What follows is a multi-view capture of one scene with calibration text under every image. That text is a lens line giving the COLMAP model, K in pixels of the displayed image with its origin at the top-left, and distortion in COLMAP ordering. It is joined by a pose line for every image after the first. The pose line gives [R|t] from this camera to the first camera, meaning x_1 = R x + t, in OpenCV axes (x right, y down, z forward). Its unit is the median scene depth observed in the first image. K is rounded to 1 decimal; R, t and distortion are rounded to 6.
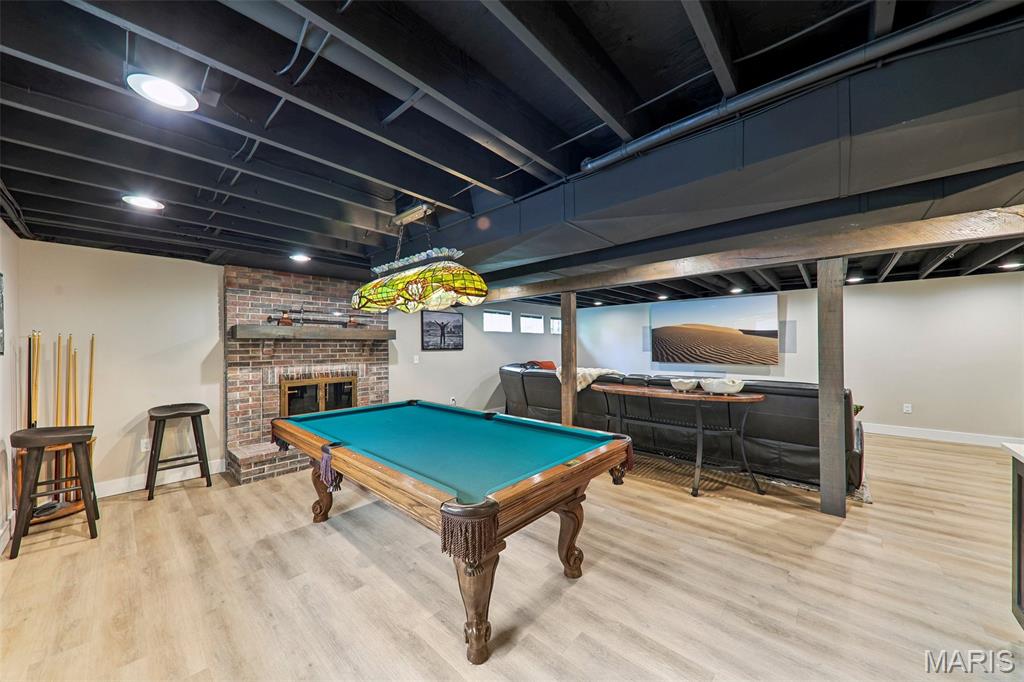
lens RADIAL K [[356.0, 0, 512.0], [0, 356.0, 341.0], [0, 0, 1]] dist [0.019827, -0.008952]
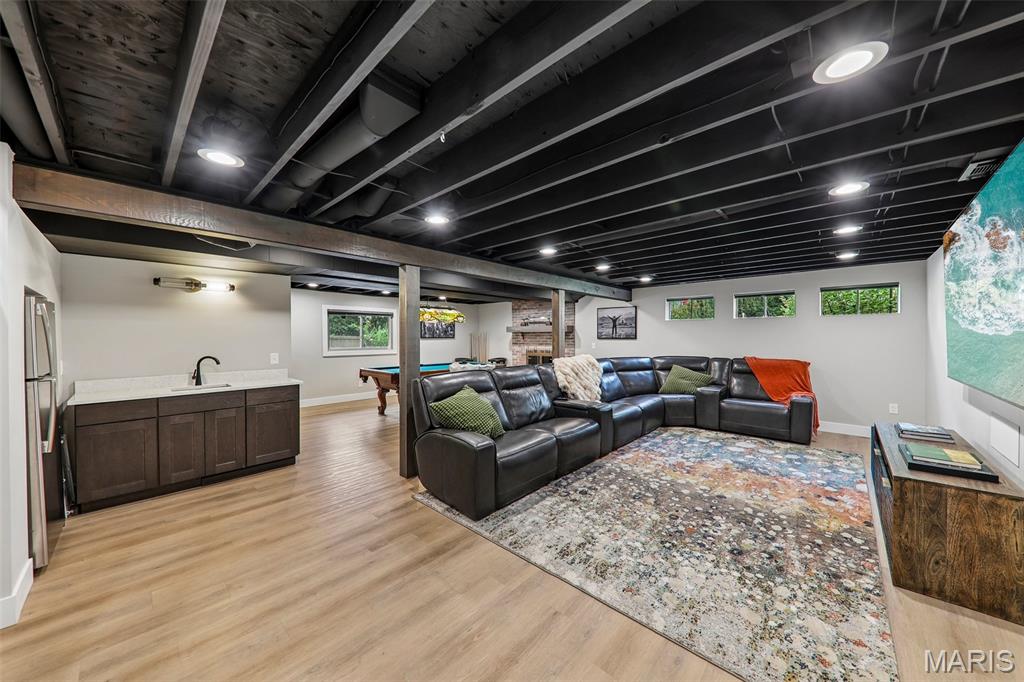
lens RADIAL K [[356.0, 0, 512.0], [0, 356.0, 341.0], [0, 0, 1]] dist [0.019827, -0.008952]
pose [[-0.004479, 0.030807, -0.999515, 1.131121], [0.028273, 0.999130, 0.030668, -0.016994], [0.999590, -0.028122, -0.005346, 0.732266]]
